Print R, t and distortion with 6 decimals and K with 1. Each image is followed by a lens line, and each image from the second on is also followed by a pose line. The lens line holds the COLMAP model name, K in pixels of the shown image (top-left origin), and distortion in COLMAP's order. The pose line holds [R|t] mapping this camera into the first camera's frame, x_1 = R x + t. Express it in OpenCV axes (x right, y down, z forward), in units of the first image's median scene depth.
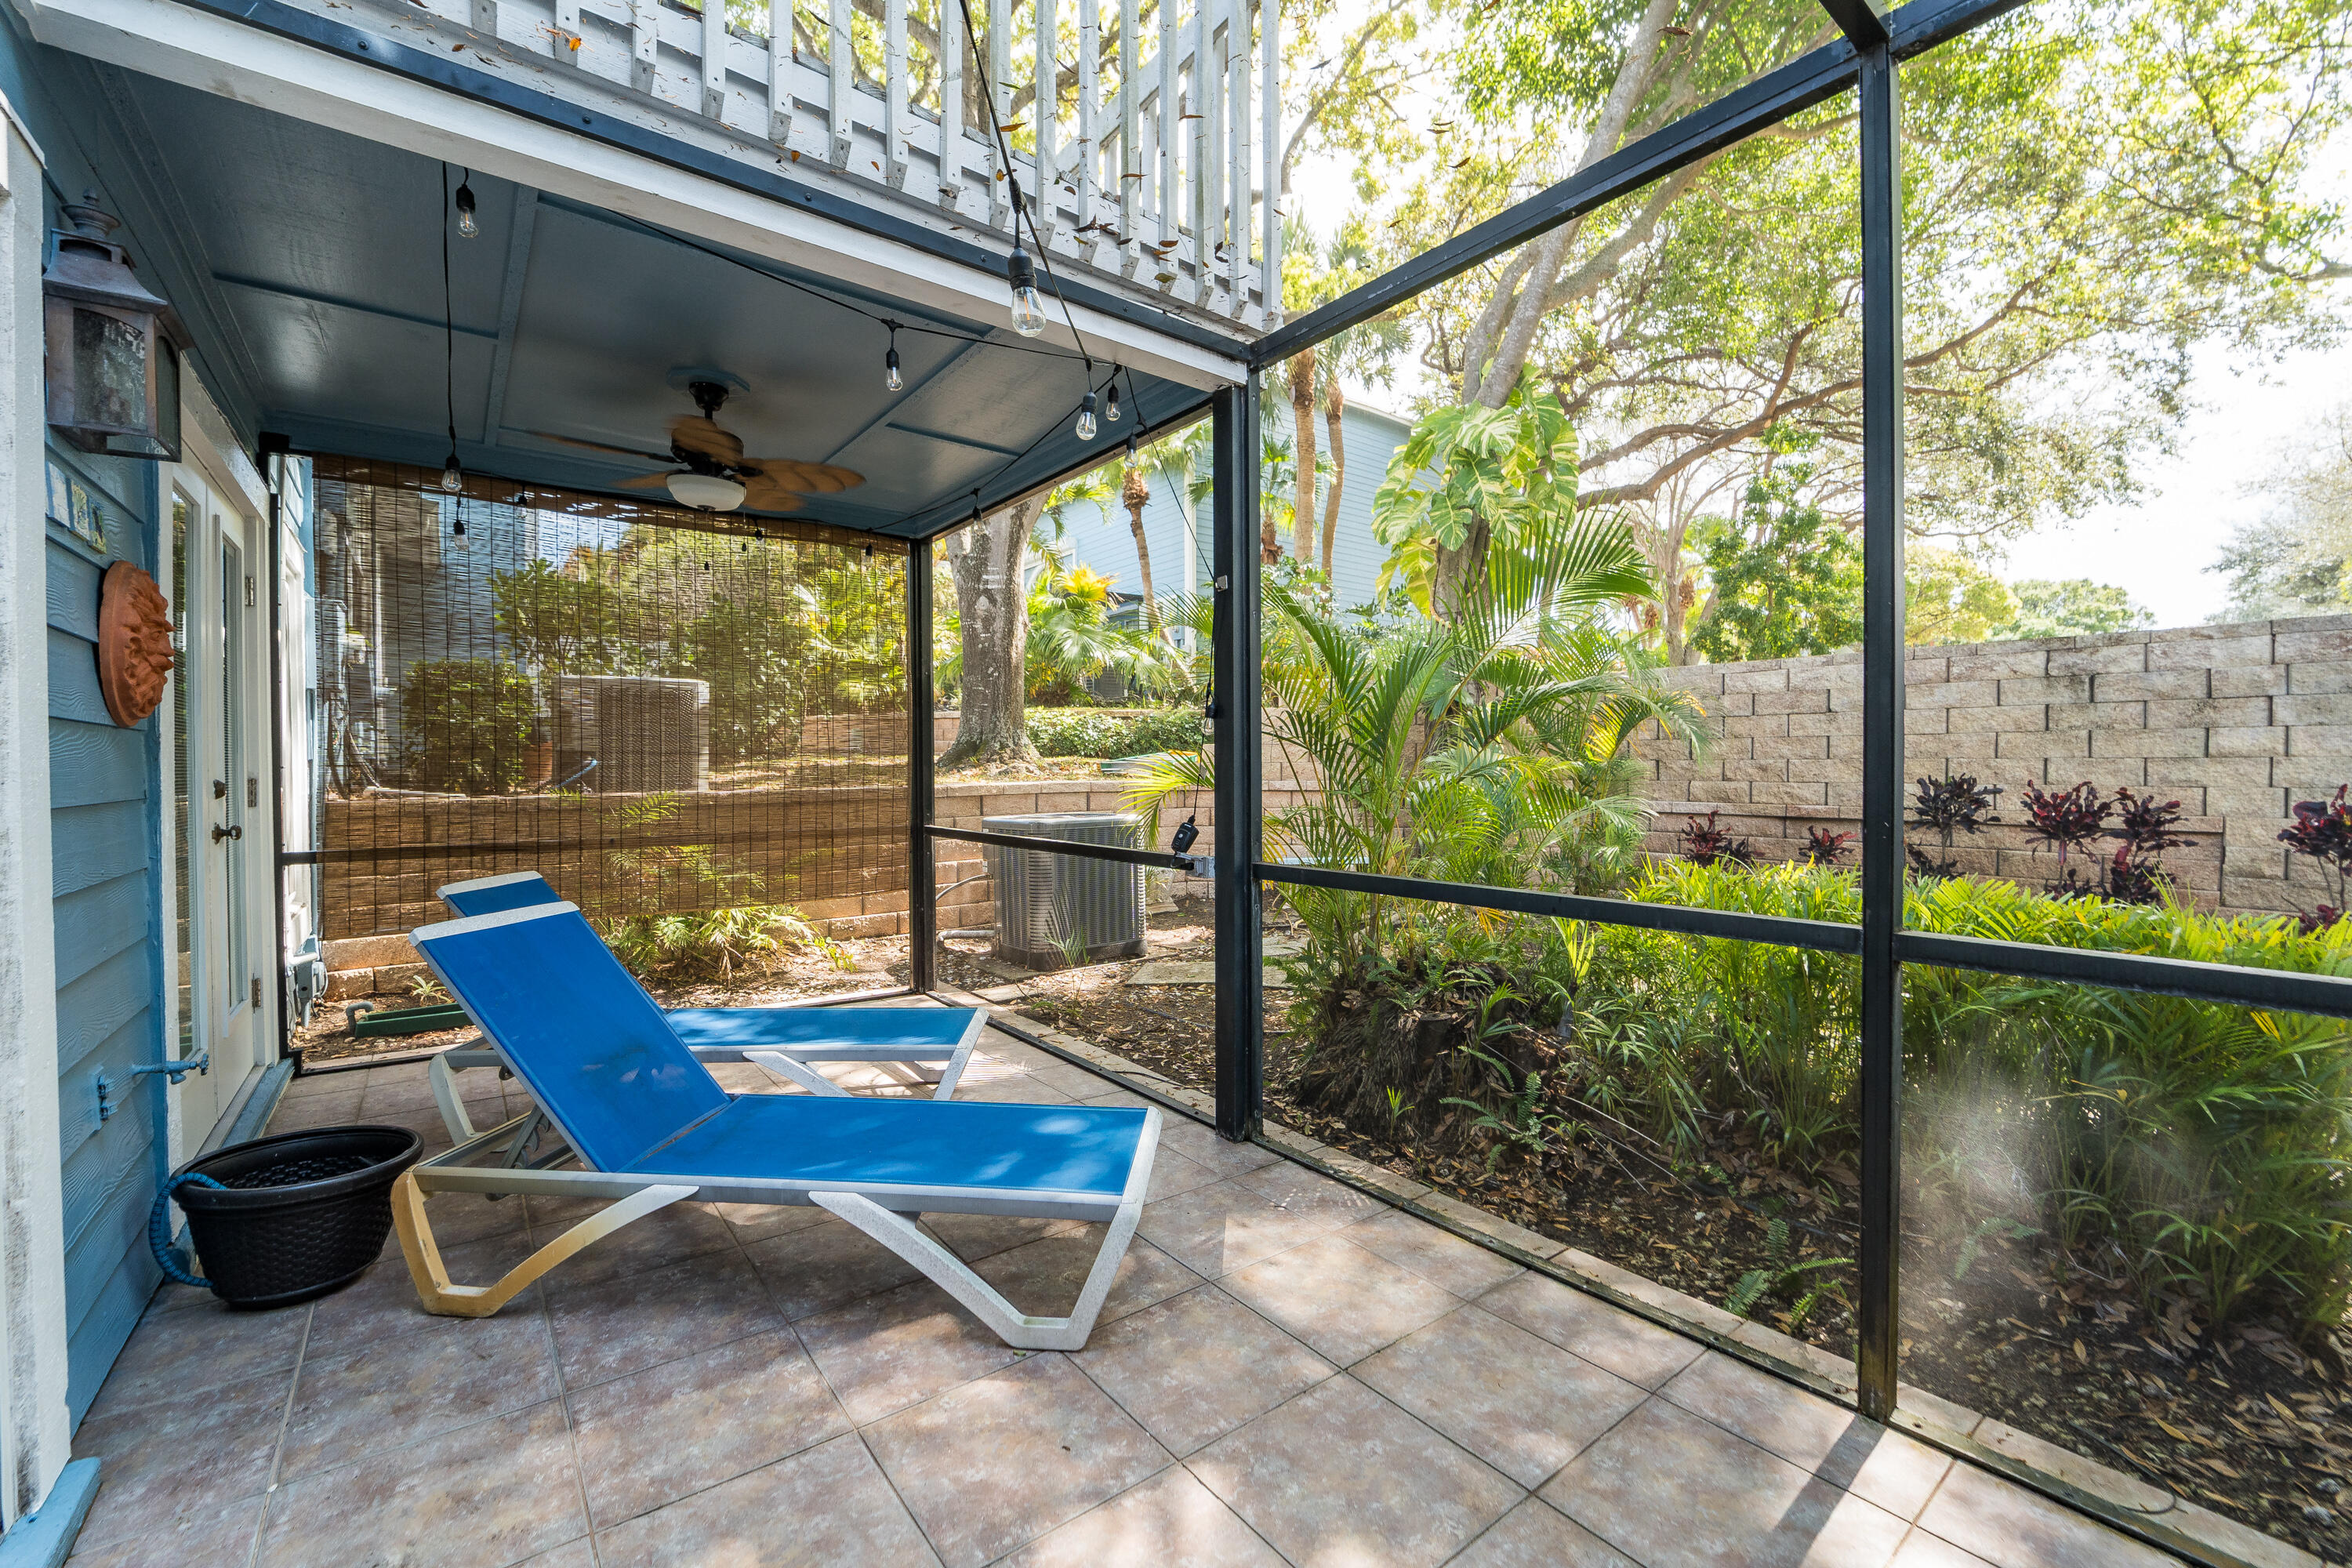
lens RADIAL K [[965.0, 0, 1181.8], [0, 965.0, 771.7], [0, 0, 1]] dist [-0.034461, -0.000408]
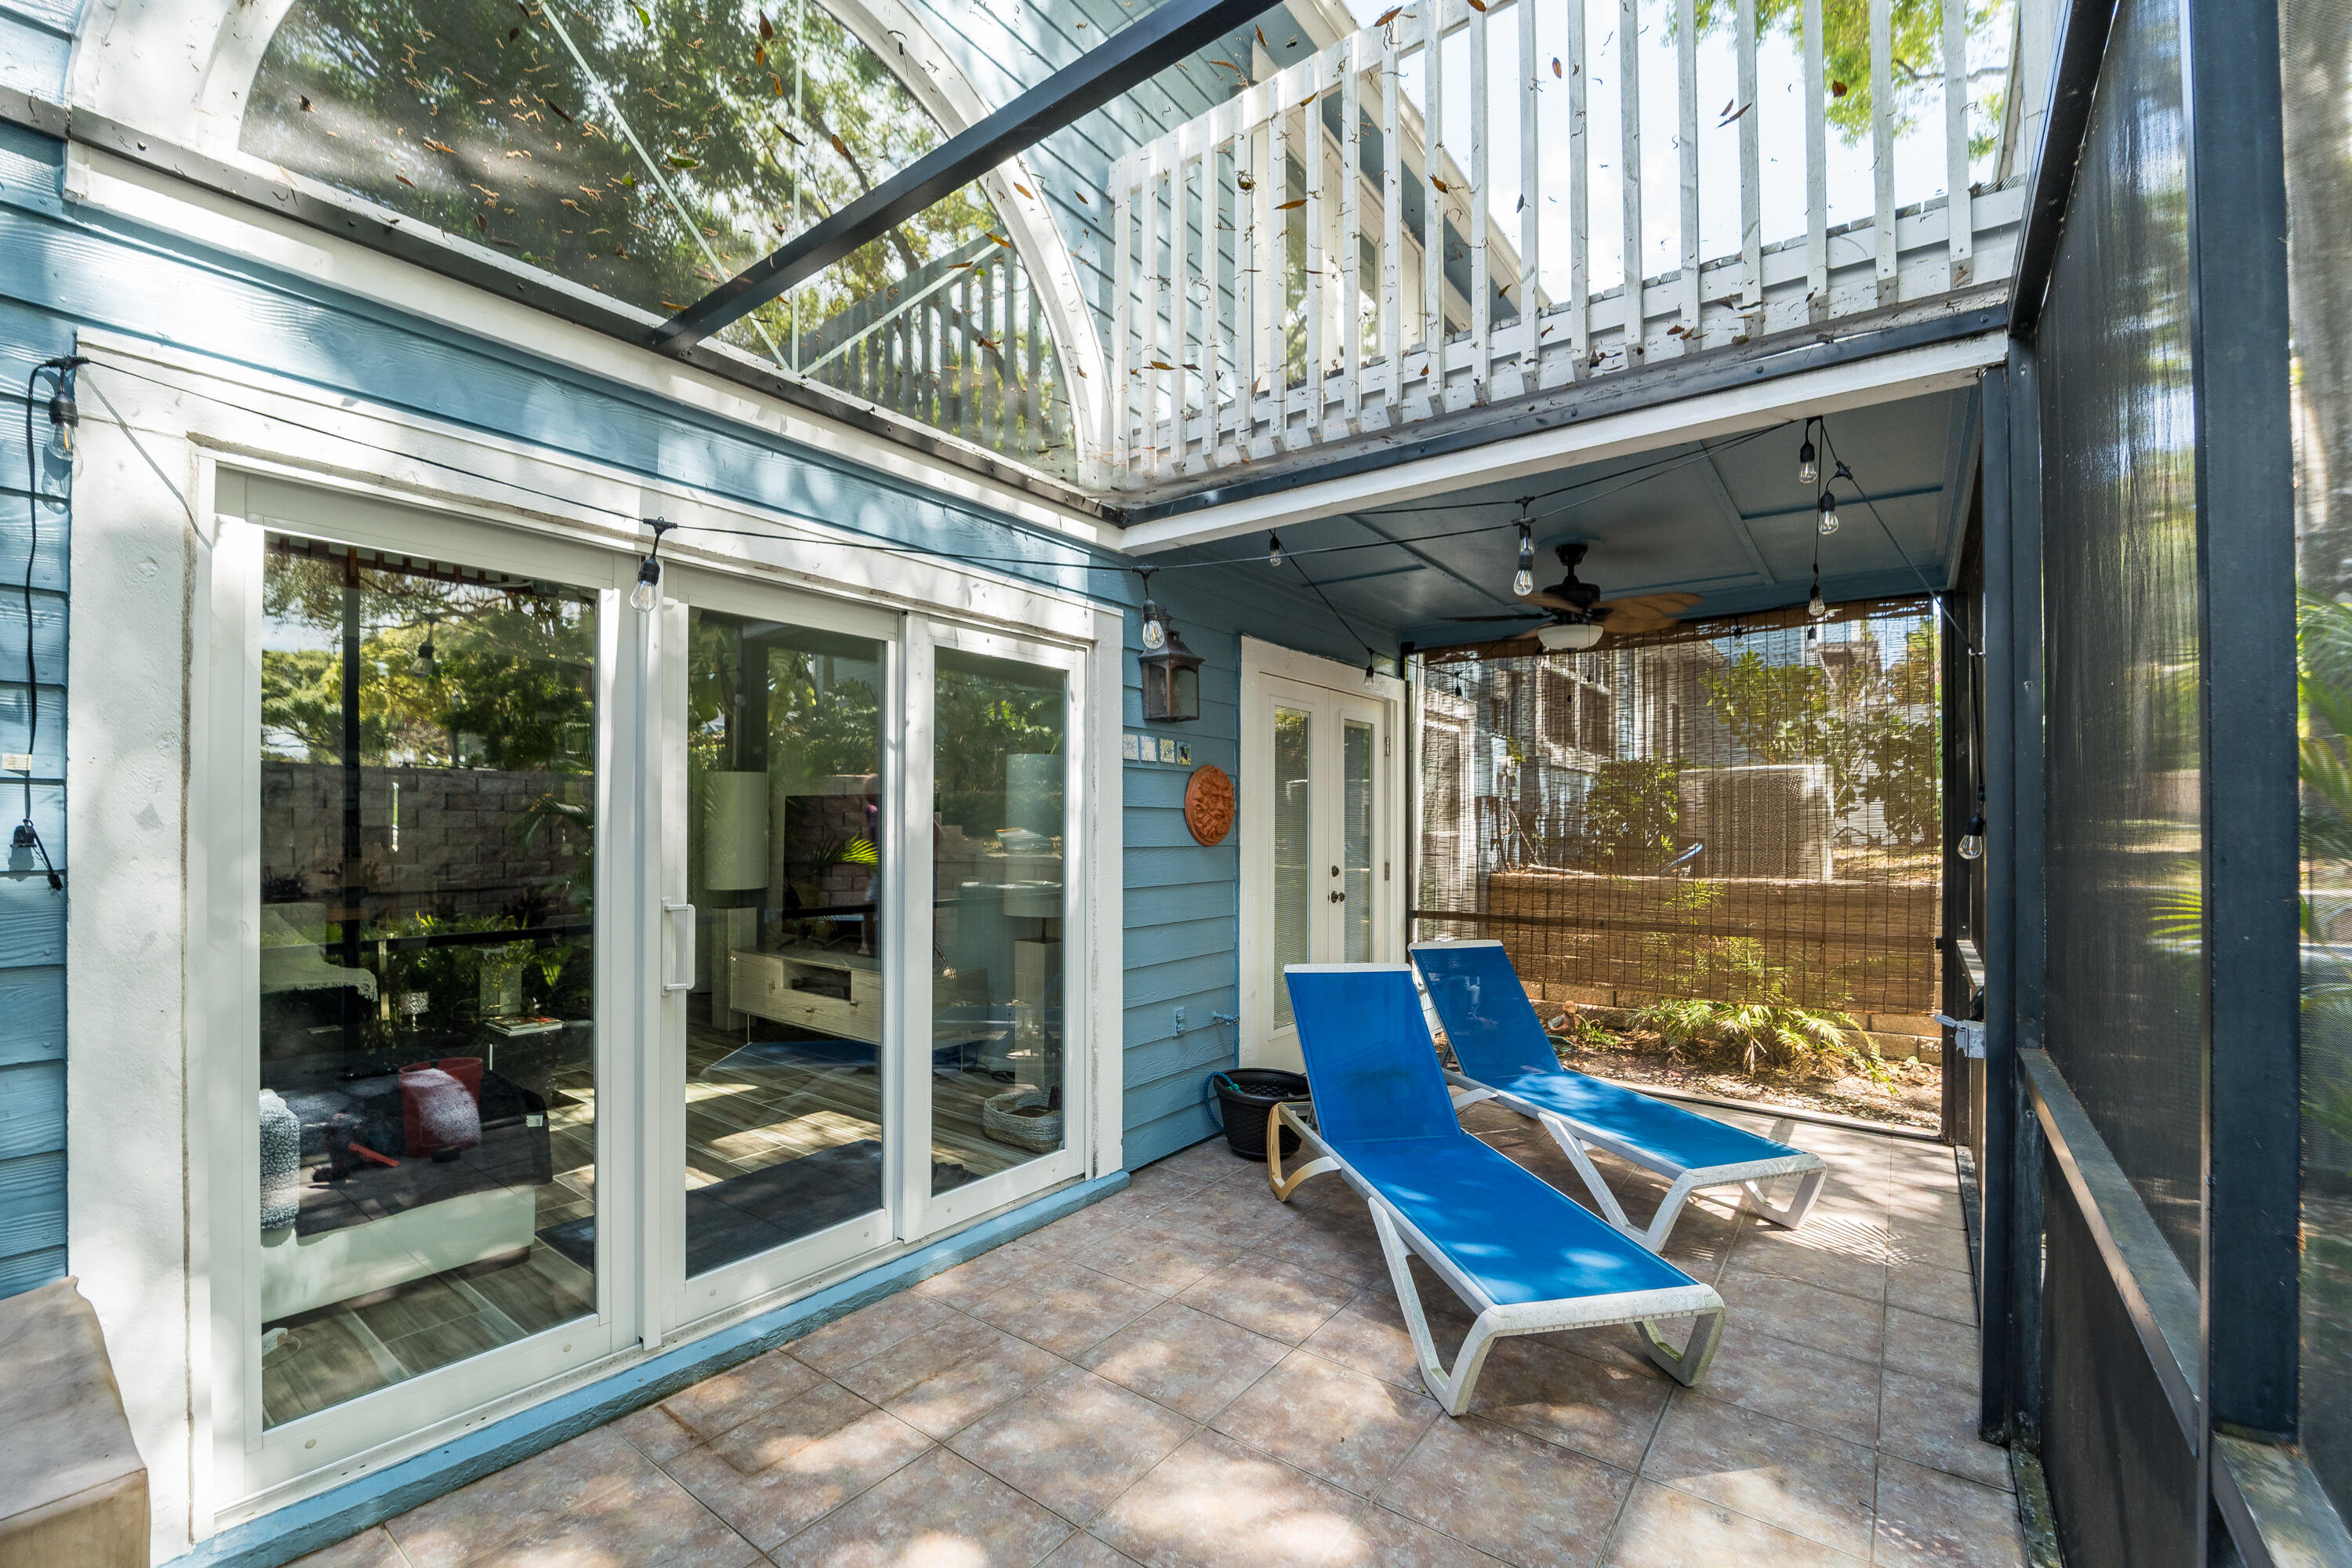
lens RADIAL K [[960.6, 0, 1185.8], [0, 960.6, 860.1], [0, 0, 1]] dist [0.000024, -0.000094]
pose [[0.248329, 0.045293, -0.967616, 0.587529], [-0.012706, 0.998973, 0.043500, -0.071549], [0.968593, 0.001492, 0.248649, 0.267298]]
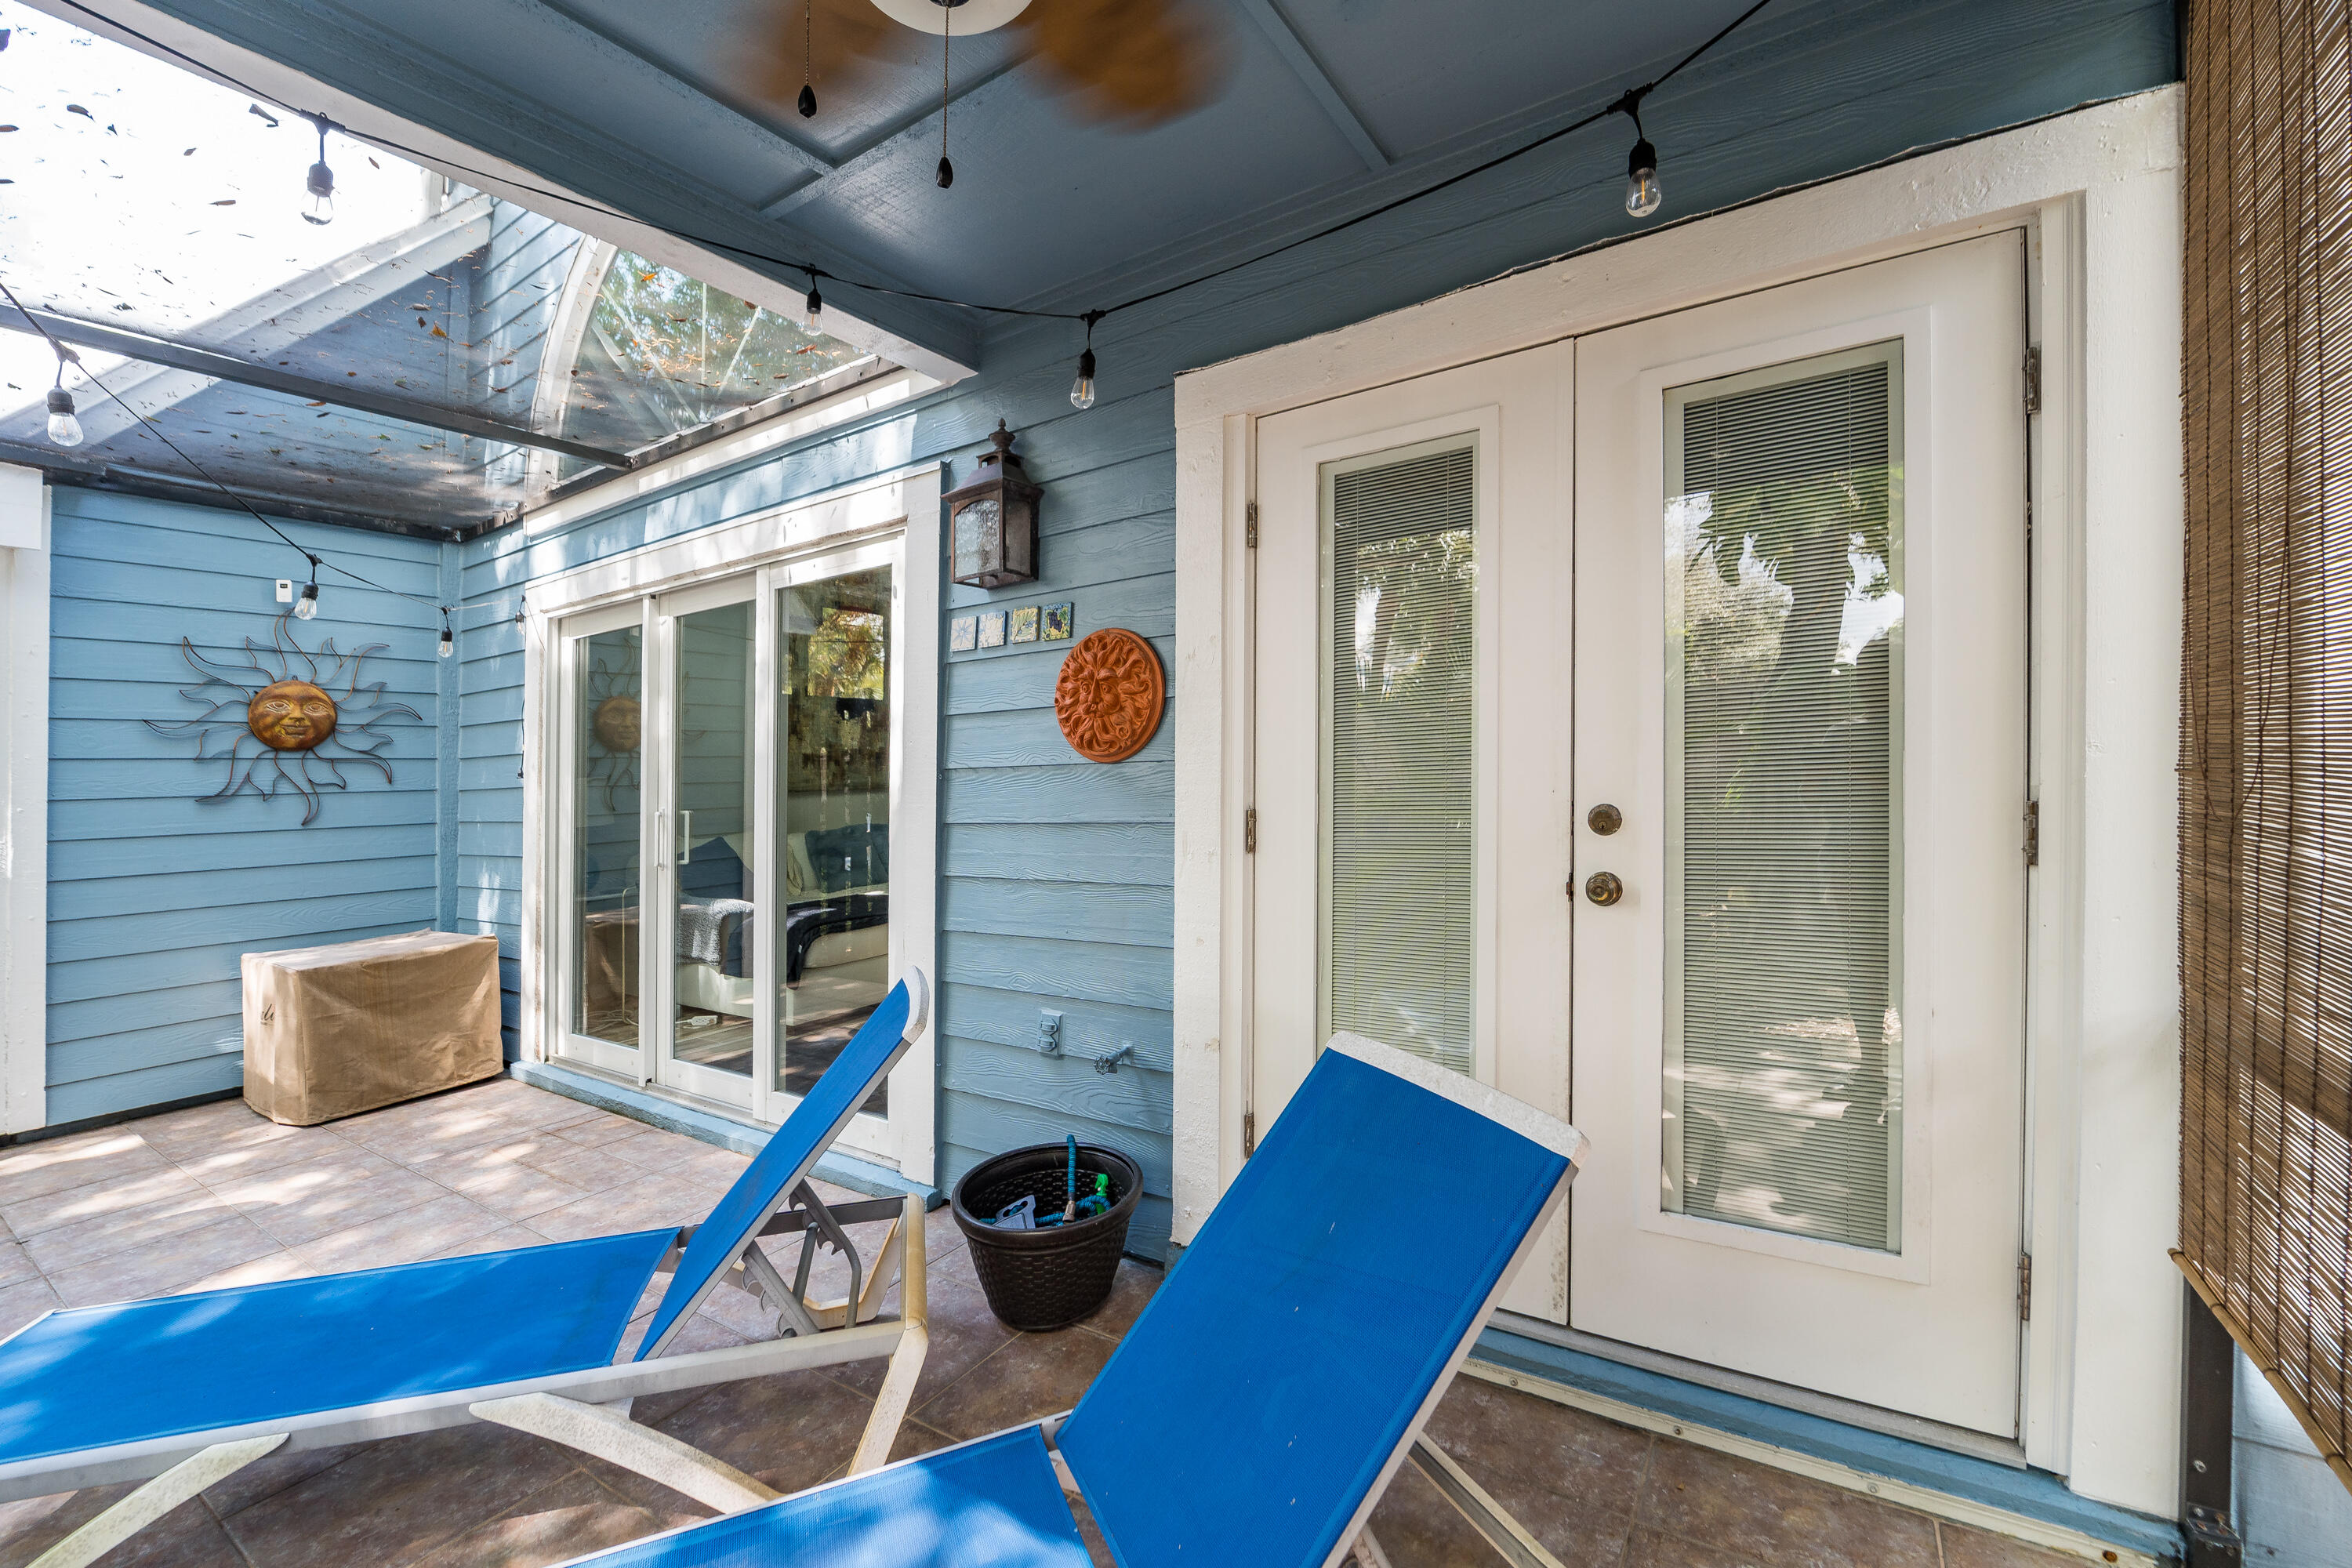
lens RADIAL K [[965.0, 0, 1181.8], [0, 965.0, 771.7], [0, 0, 1]] dist [-0.034461, -0.000408]
pose [[-0.941407, 0.043984, -0.334392, -0.523639], [0.042881, 0.999023, 0.010684, -0.031150], [0.334535, -0.004281, -0.942373, 1.453379]]
